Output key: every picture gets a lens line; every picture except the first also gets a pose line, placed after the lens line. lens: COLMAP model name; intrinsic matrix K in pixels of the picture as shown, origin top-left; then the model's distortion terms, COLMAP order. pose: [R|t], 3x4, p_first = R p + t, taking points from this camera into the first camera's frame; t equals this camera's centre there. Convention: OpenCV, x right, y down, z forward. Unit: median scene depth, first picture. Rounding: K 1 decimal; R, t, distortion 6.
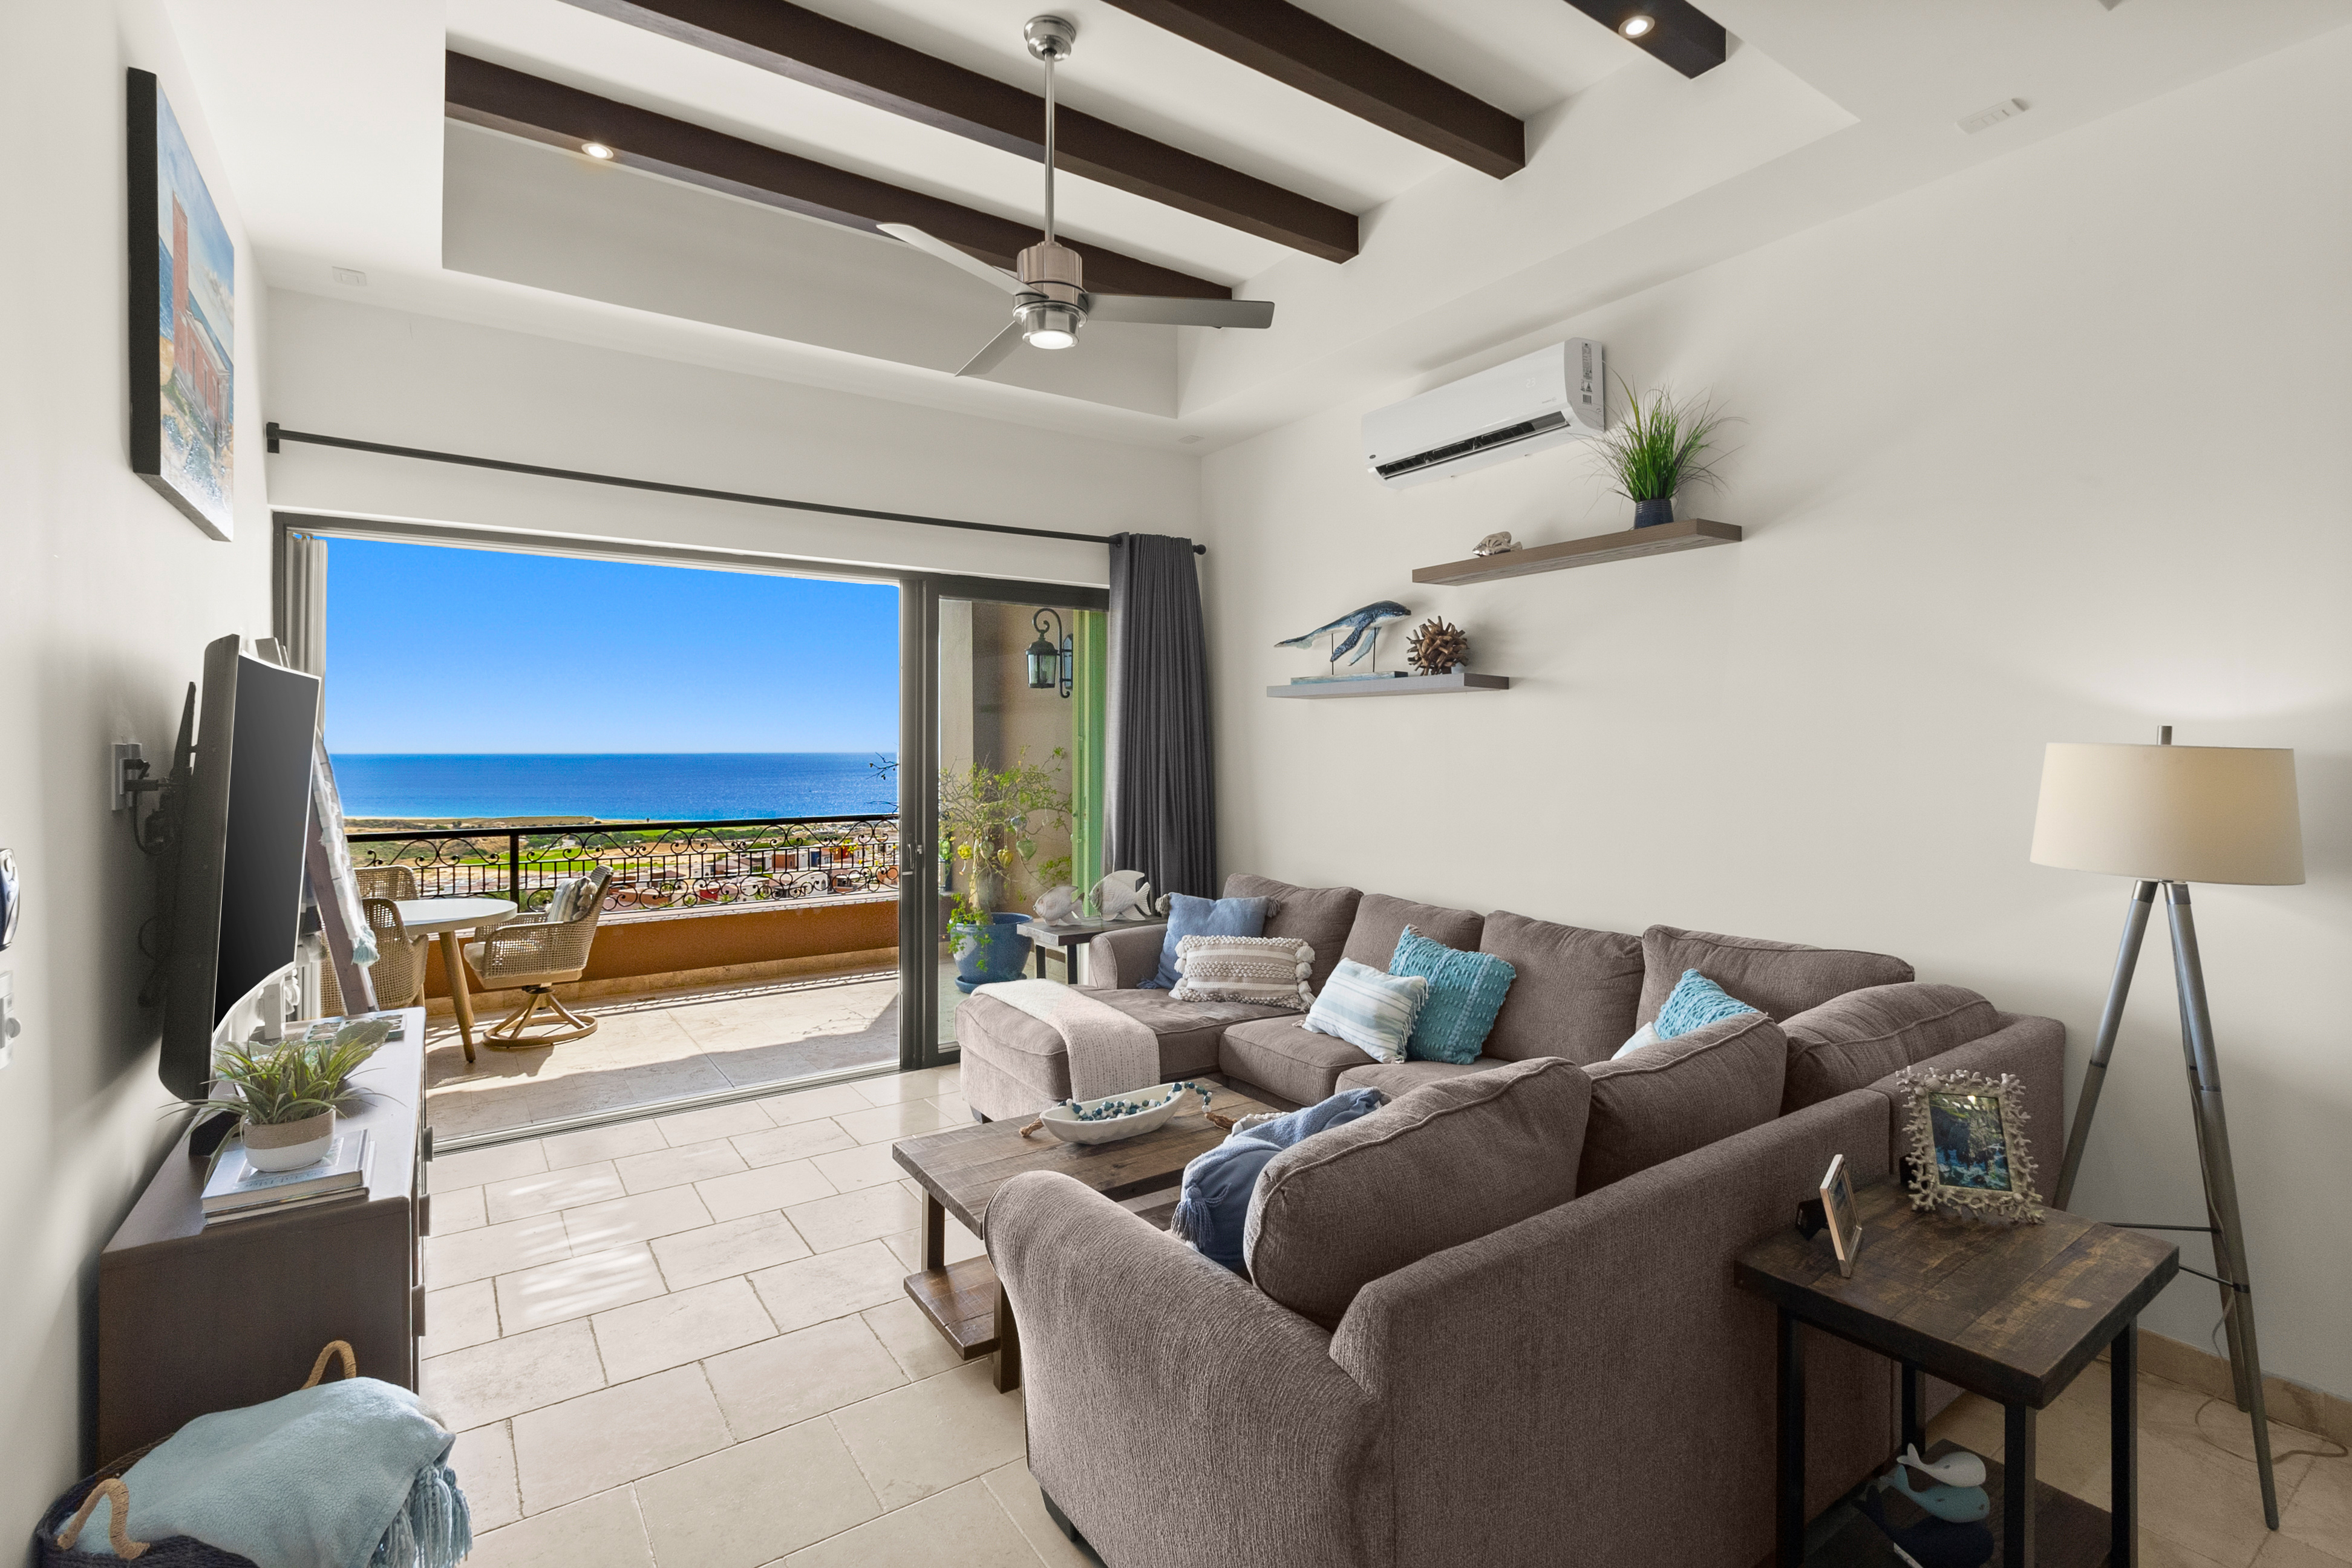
lens RADIAL K [[1085.9, 0, 1184.5], [0, 1085.9, 757.6], [0, 0, 1]] dist [0.002345, -0.000443]
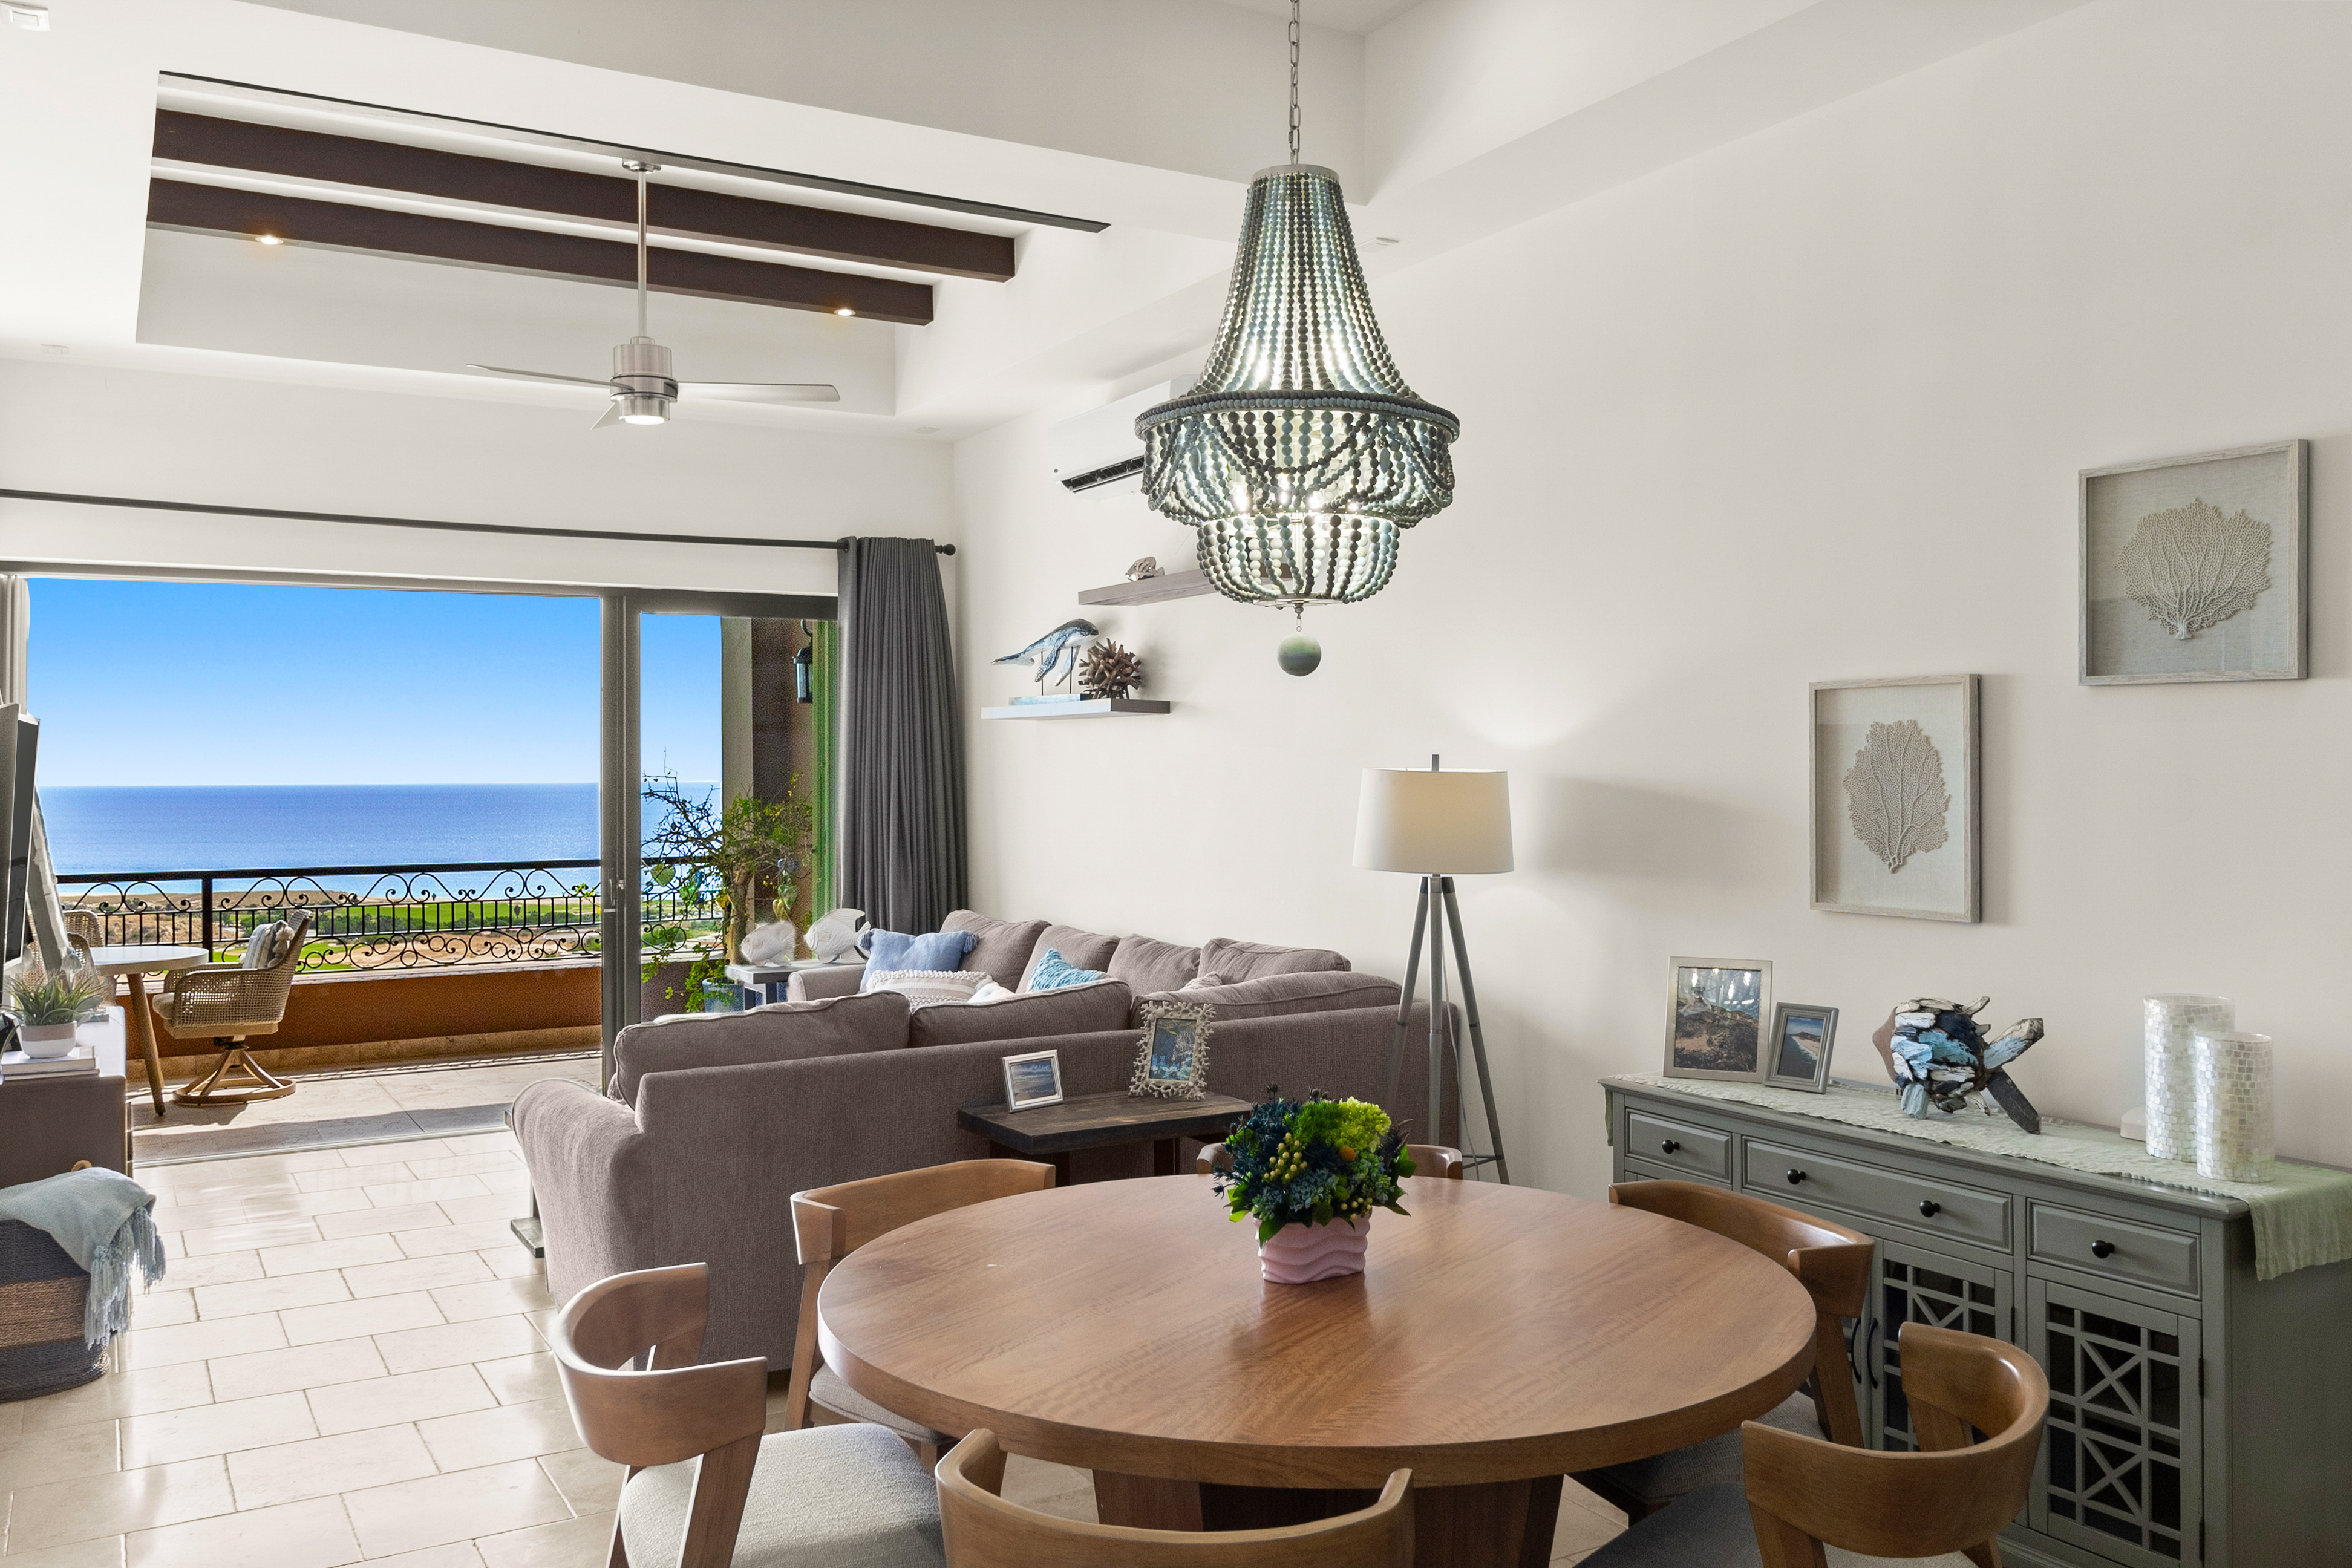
lens RADIAL K [[1832.9, 0, 1176.0], [0, 1832.9, 784.0], [0, 0, 1]] dist [0.000147, 0.008385]
pose [[0.997353, -0.005179, -0.072529, 0.333721], [0.005006, 0.999984, -0.002567, 0.004267], [0.072542, 0.002197, 0.997363, -0.516220]]
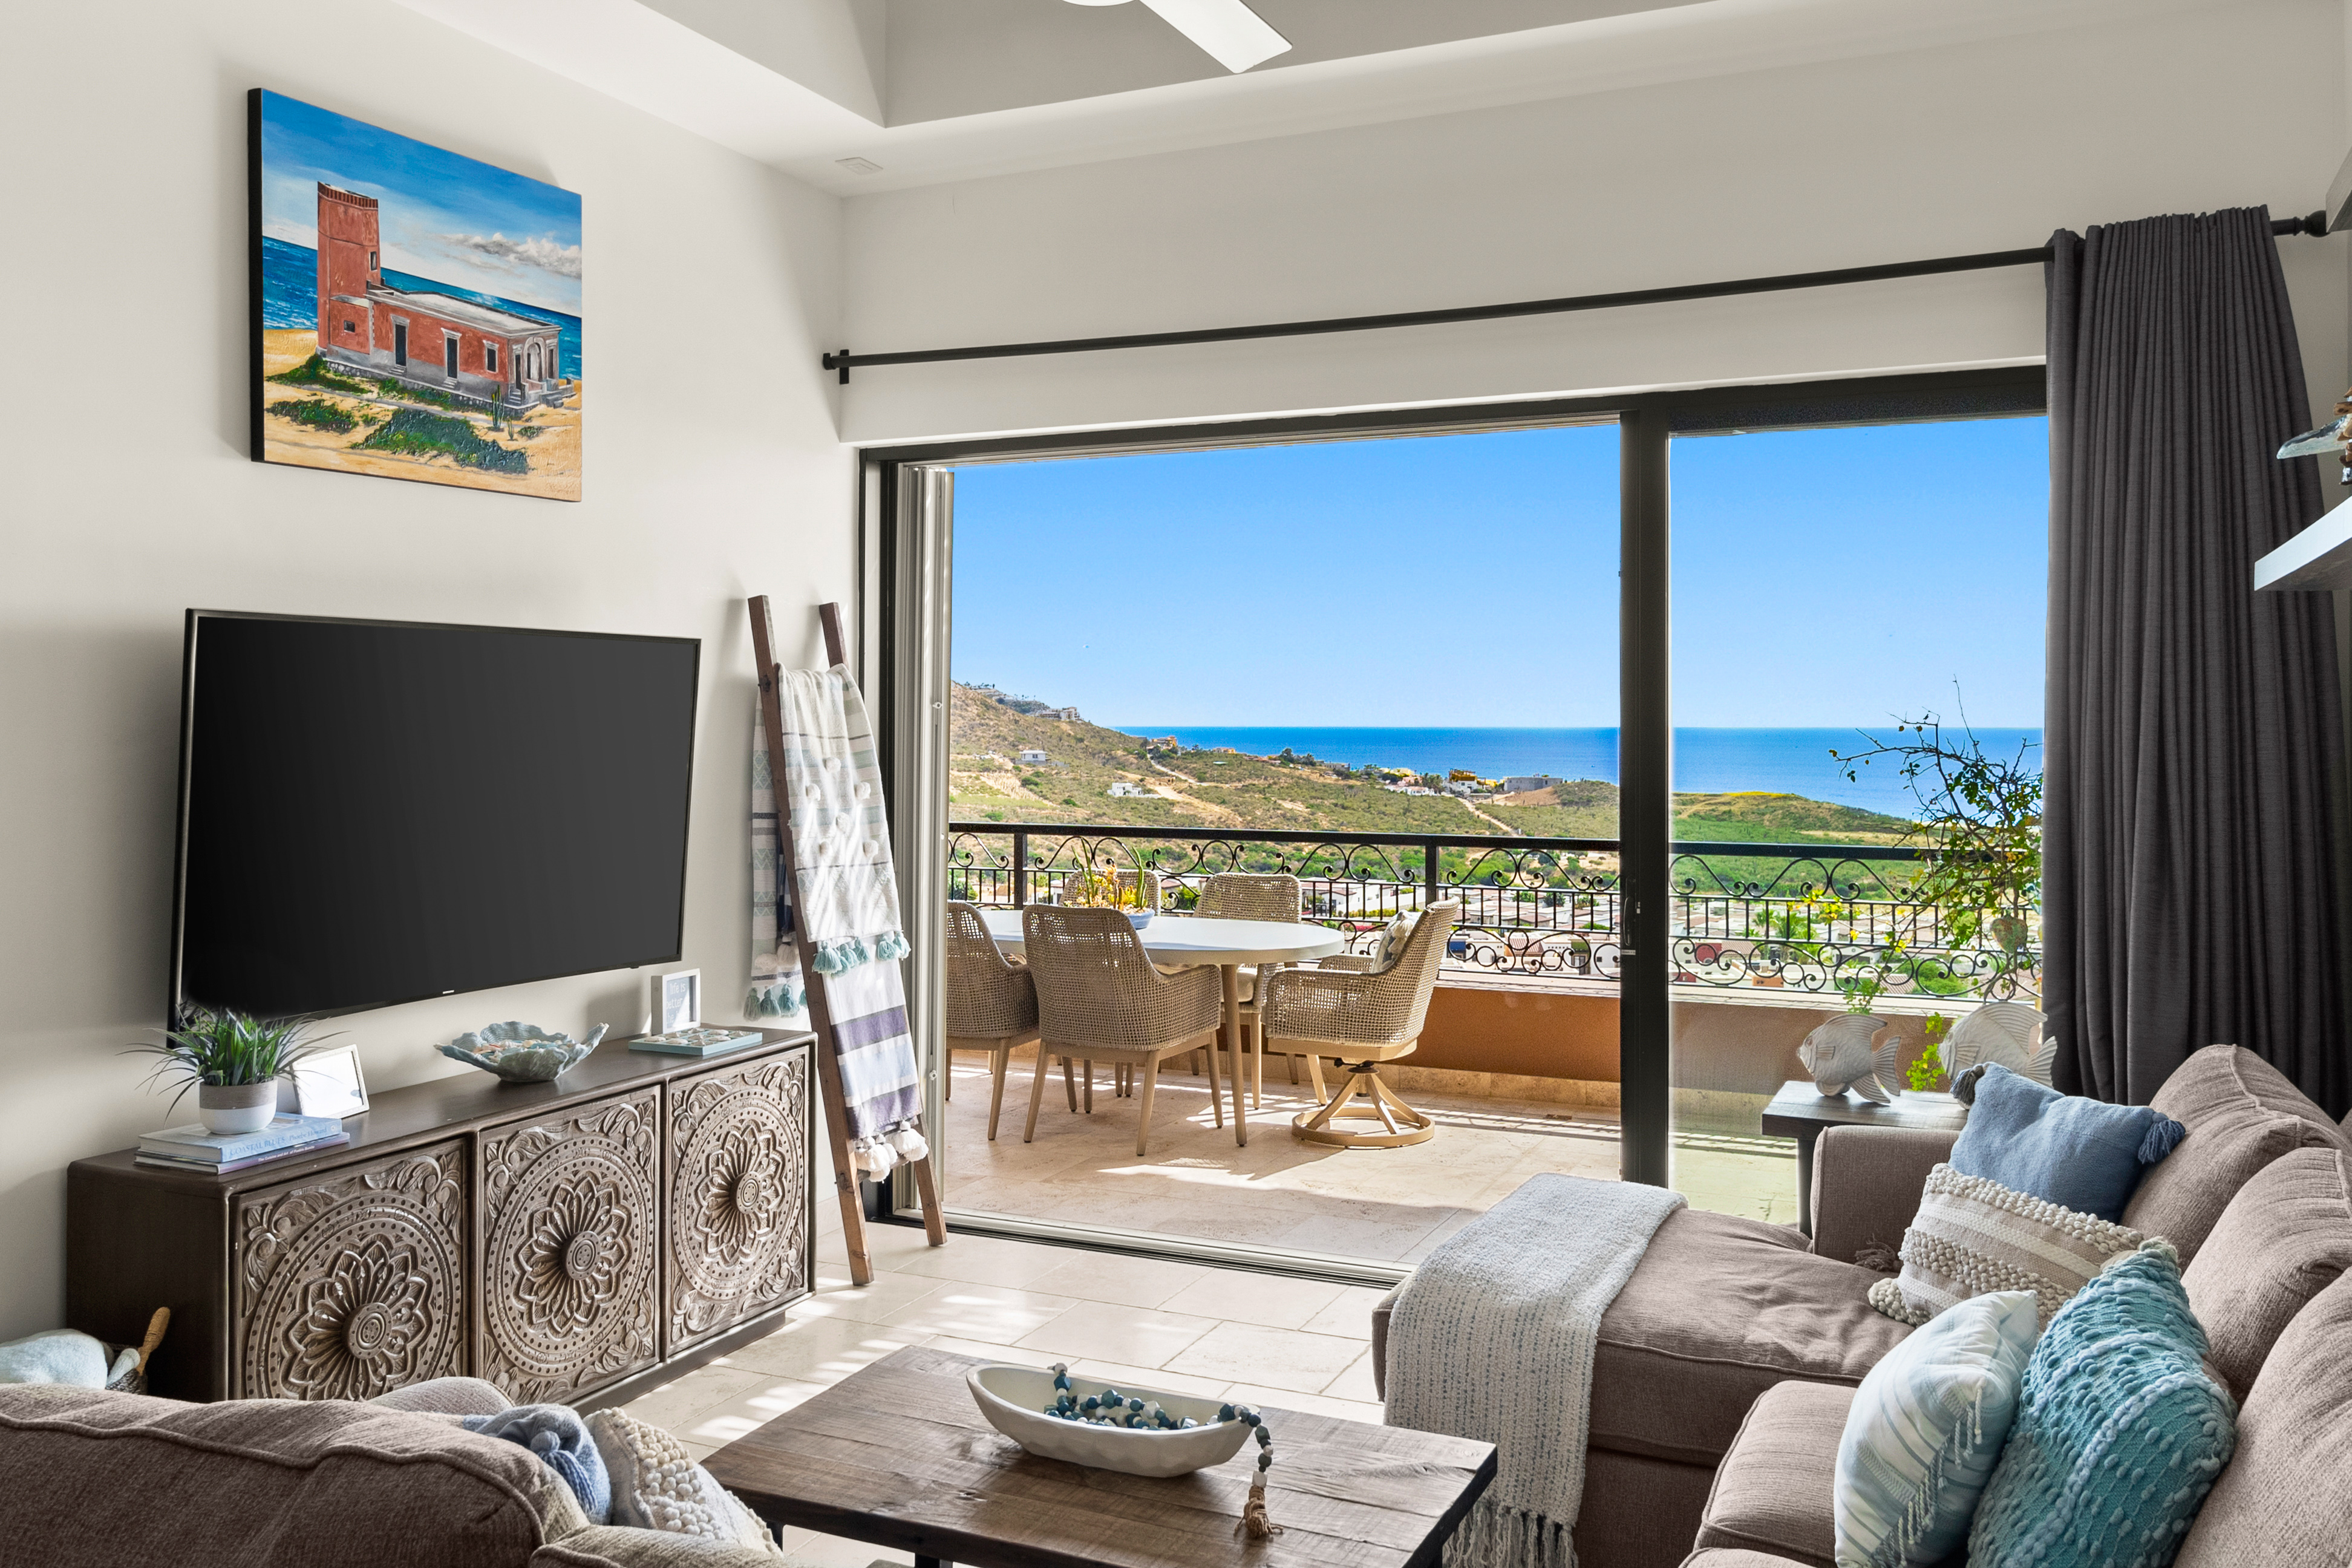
lens RADIAL K [[1871.2, 0, 1235.2], [0, 1871.2, 704.2], [0, 0, 1]] dist [0.000707, 0.002282]
pose [[0.524725, -0.005362, -0.851255, 0.425956], [-0.009055, 0.999888, -0.011880, -0.003936], [0.851224, 0.013942, 0.524618, 0.329826]]
